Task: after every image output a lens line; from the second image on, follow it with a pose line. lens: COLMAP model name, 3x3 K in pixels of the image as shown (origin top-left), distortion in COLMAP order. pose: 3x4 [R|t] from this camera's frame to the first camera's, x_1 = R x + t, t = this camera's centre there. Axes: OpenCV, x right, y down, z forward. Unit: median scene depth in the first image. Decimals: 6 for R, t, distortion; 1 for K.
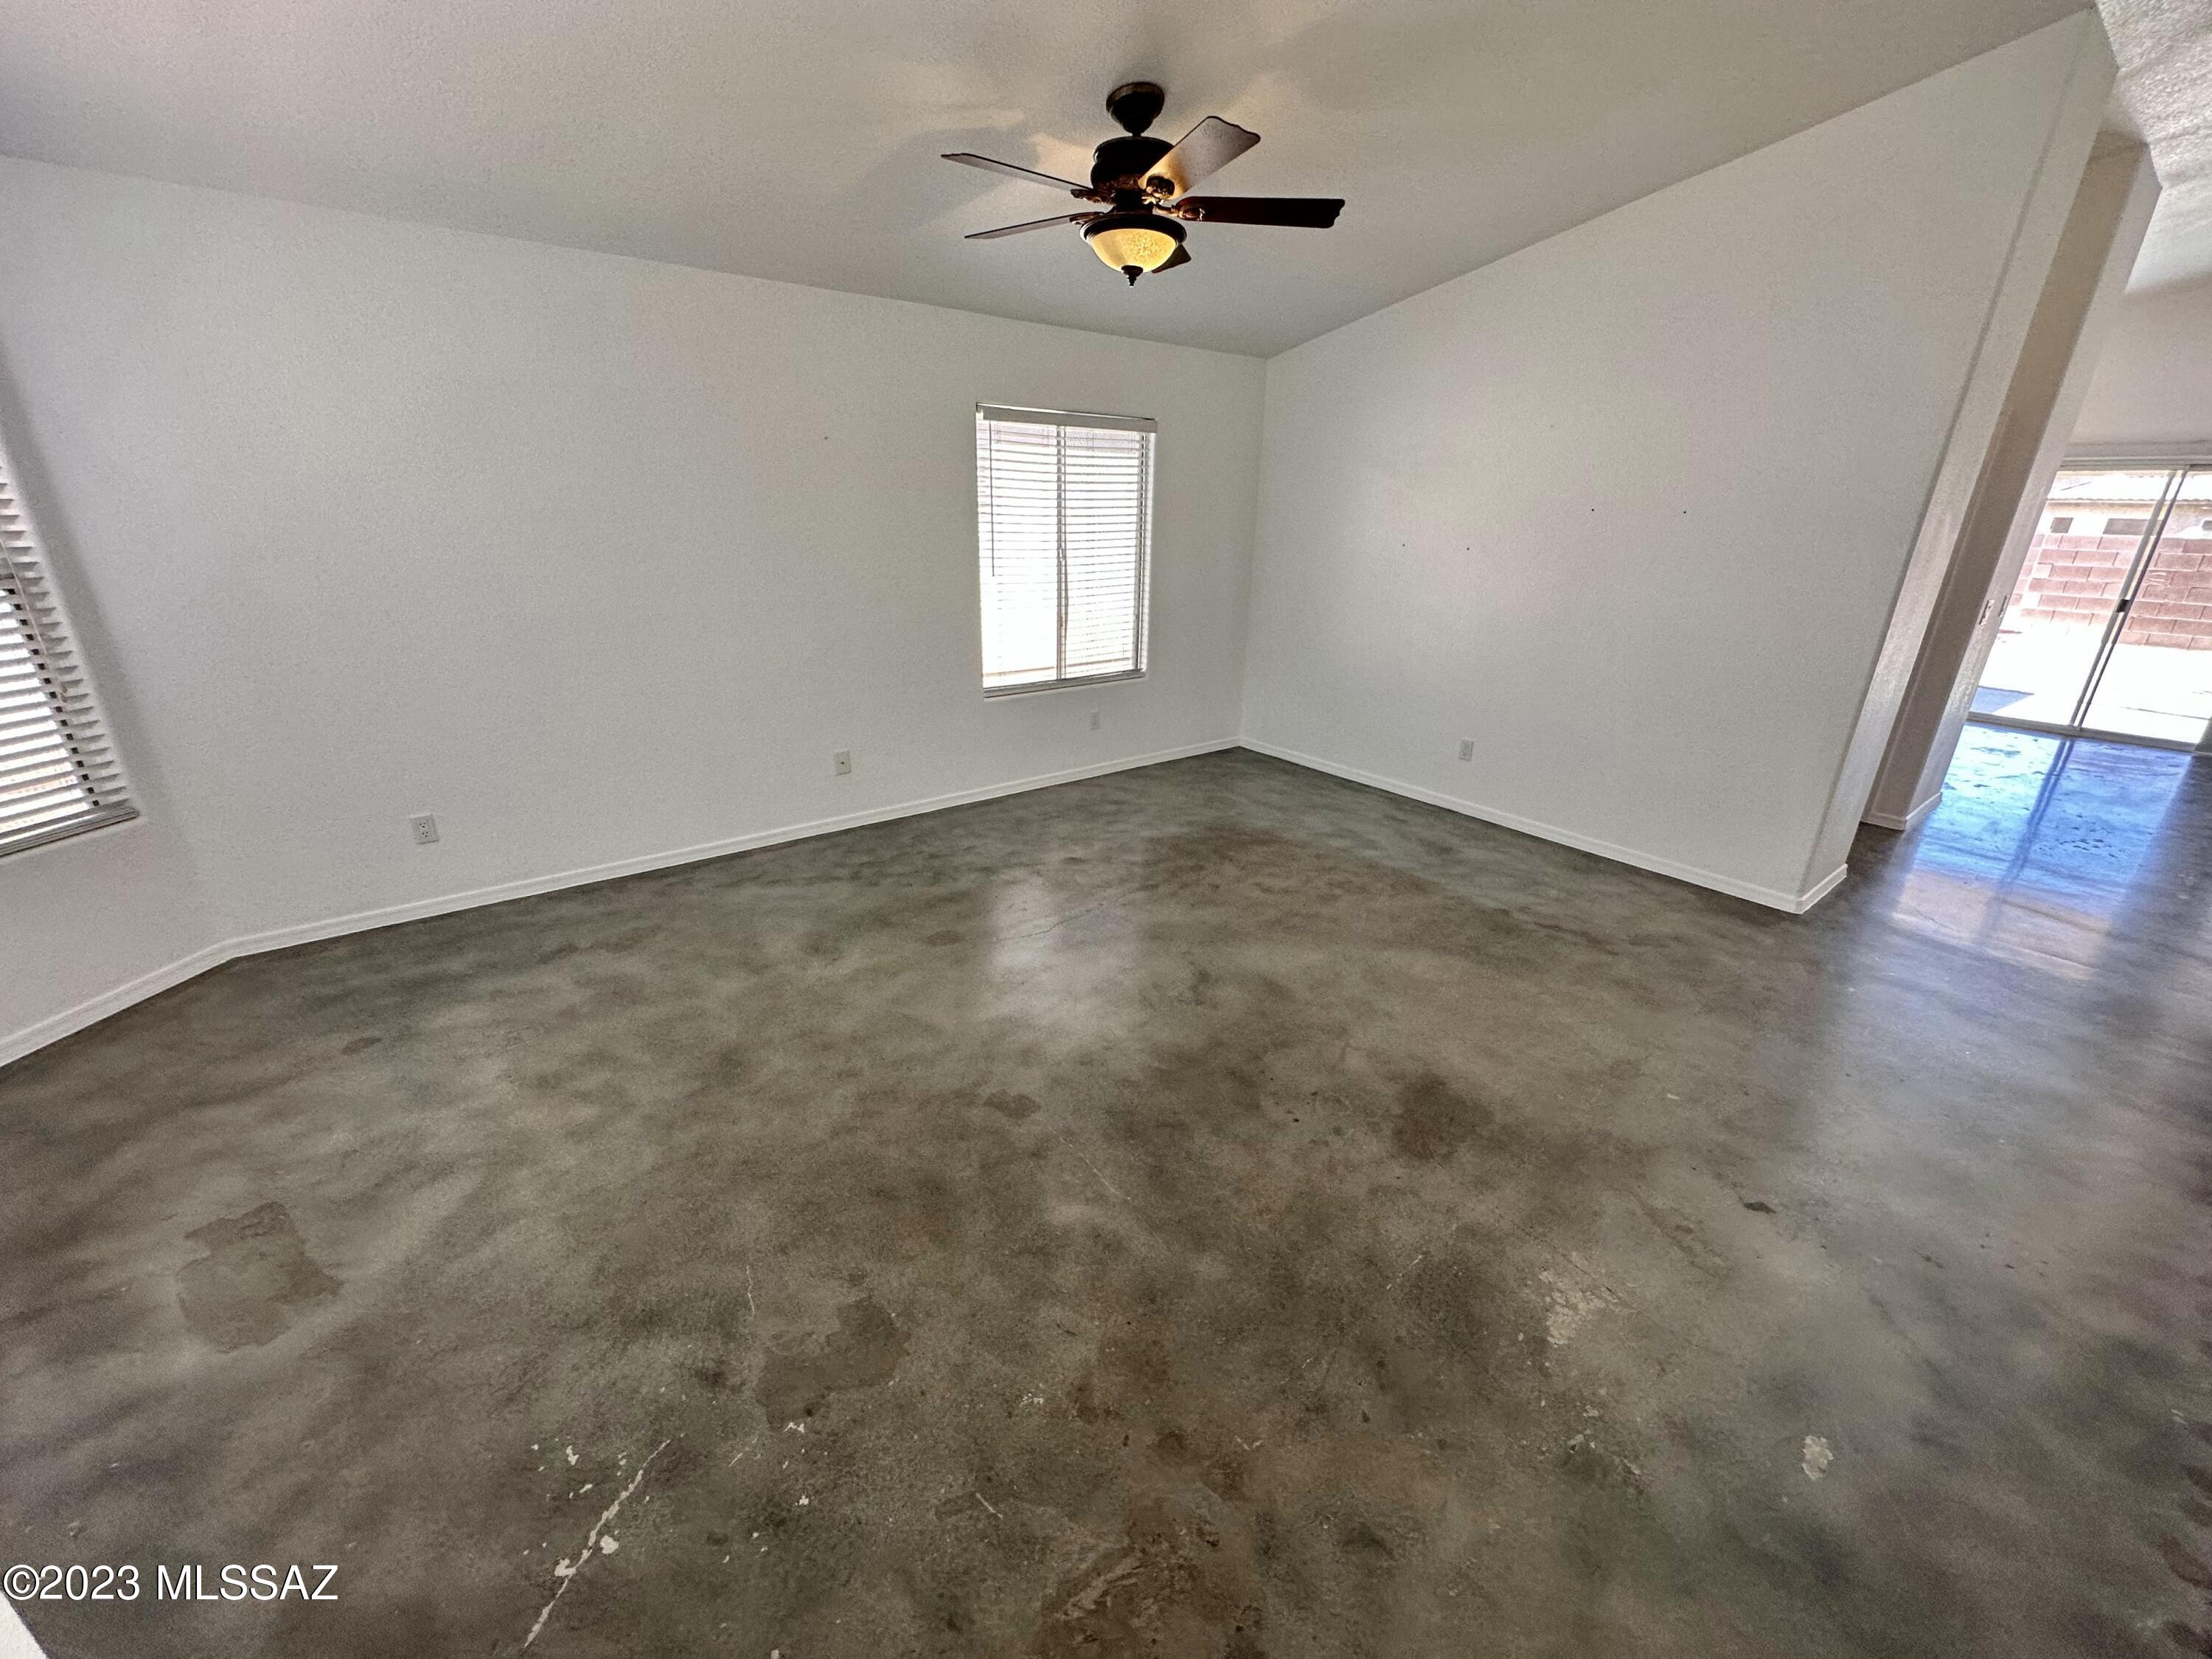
lens RADIAL K [[882.0, 0, 1103.3], [0, 882.0, 832.7], [0, 0, 1]] dist [-0.002470, 0.000714]
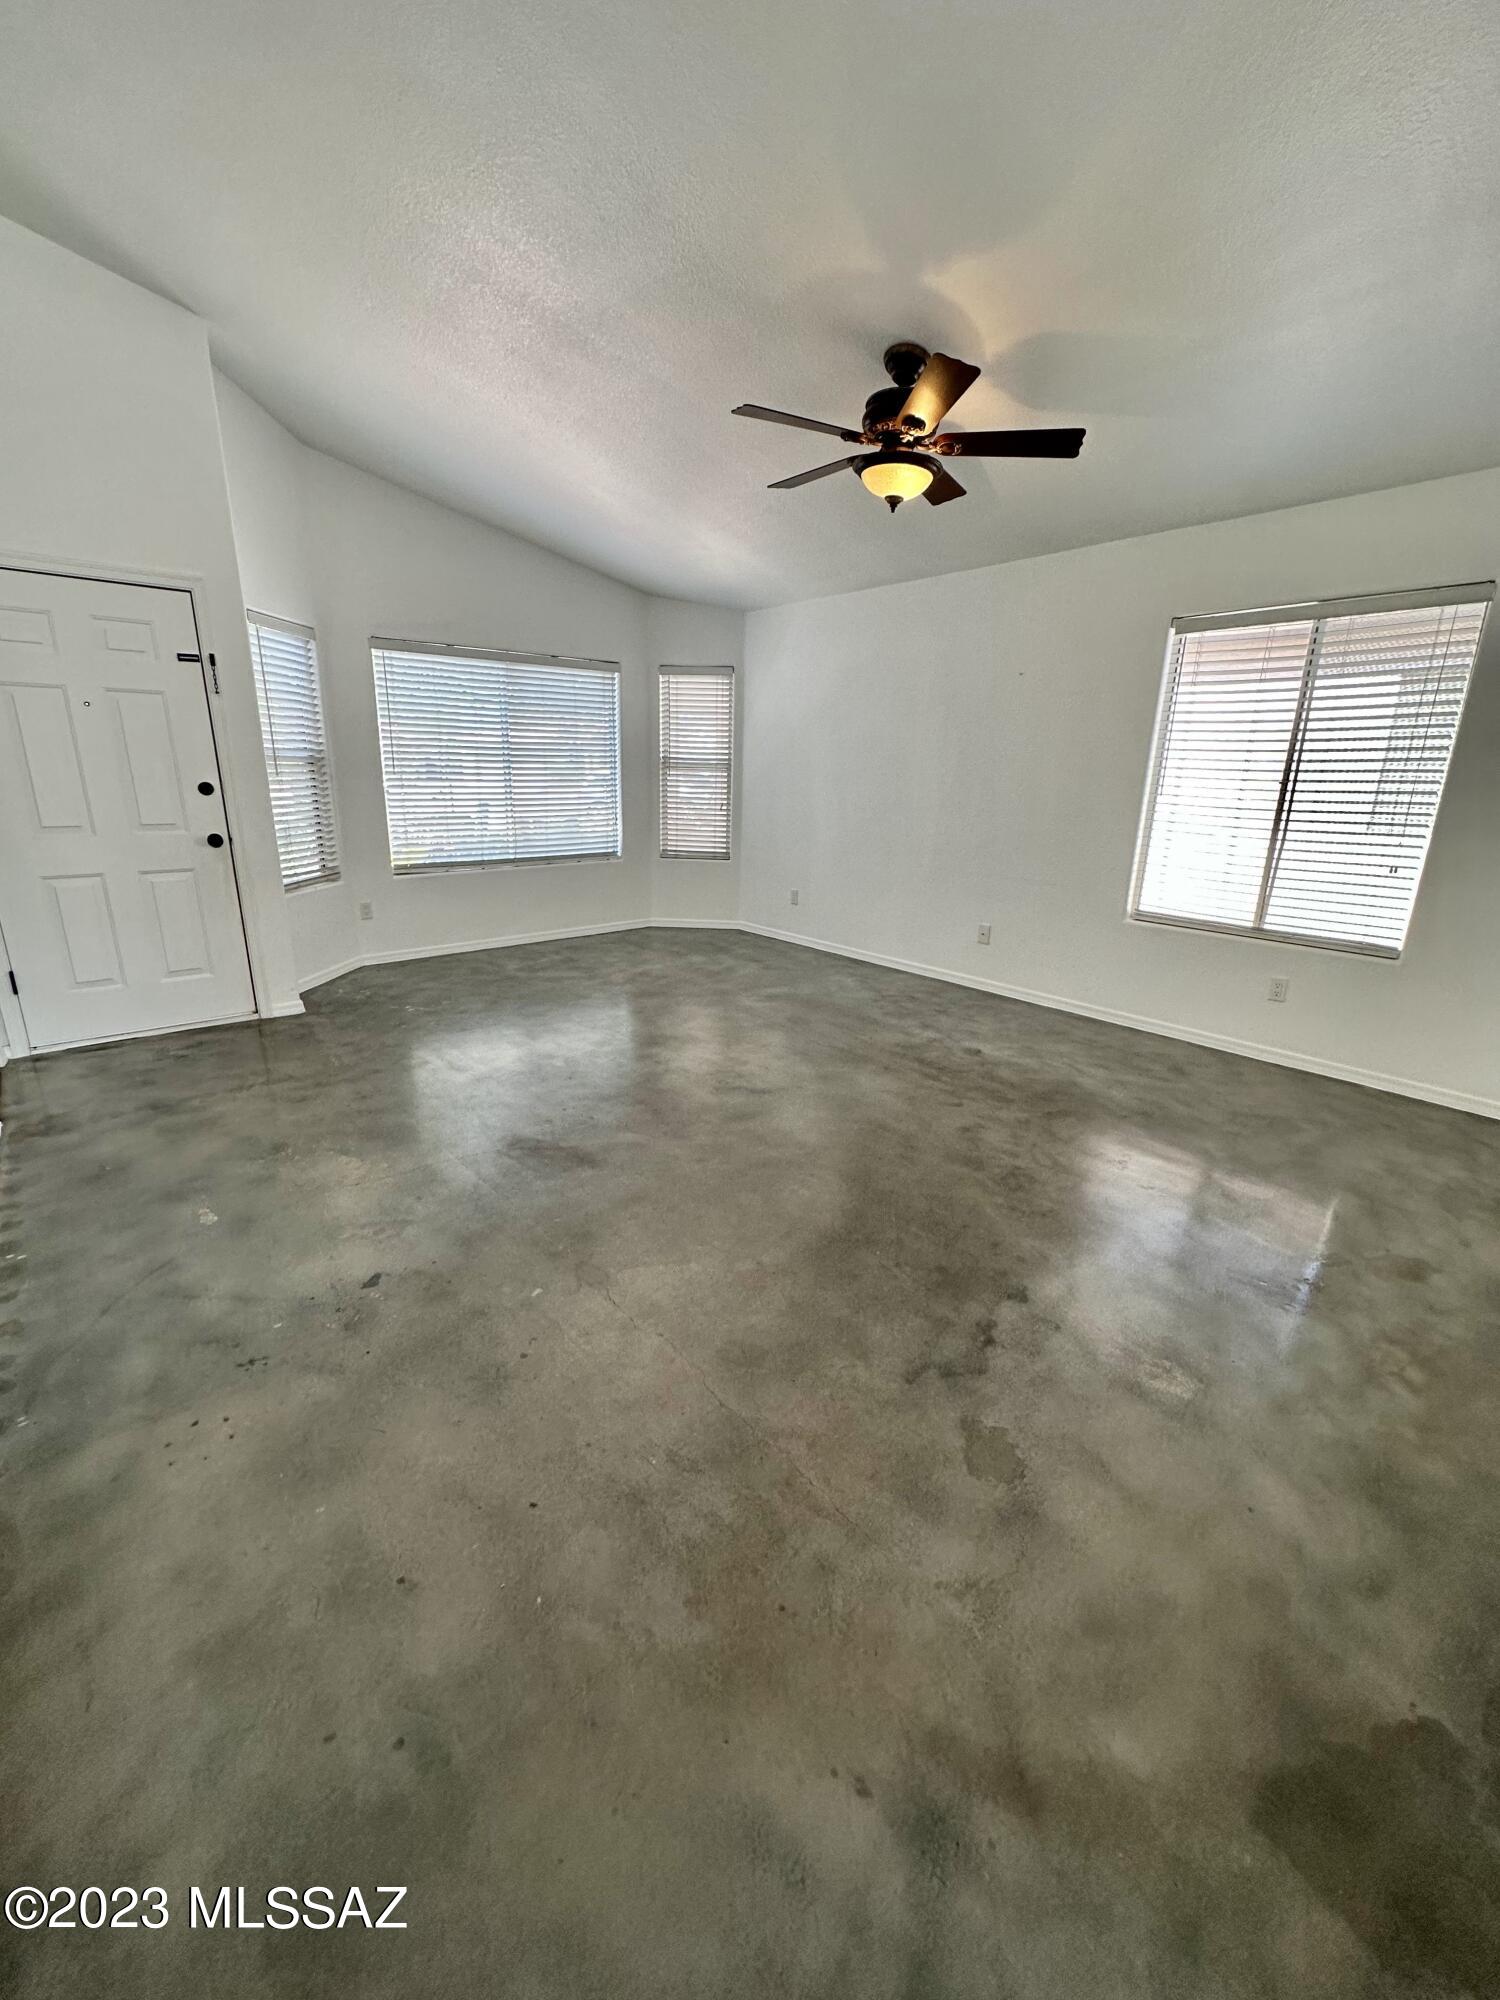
lens RADIAL K [[797.5, 0, 747.9], [0, 797.5, 999.9], [0, 0, 1]] dist [-0.002470, 0.000714]
pose [[0.040536, 0.261906, -0.964242, 0.930292], [-0.370878, 0.900037, 0.228875, -0.152707], [0.927797, 0.348338, 0.133619, 0.684172]]
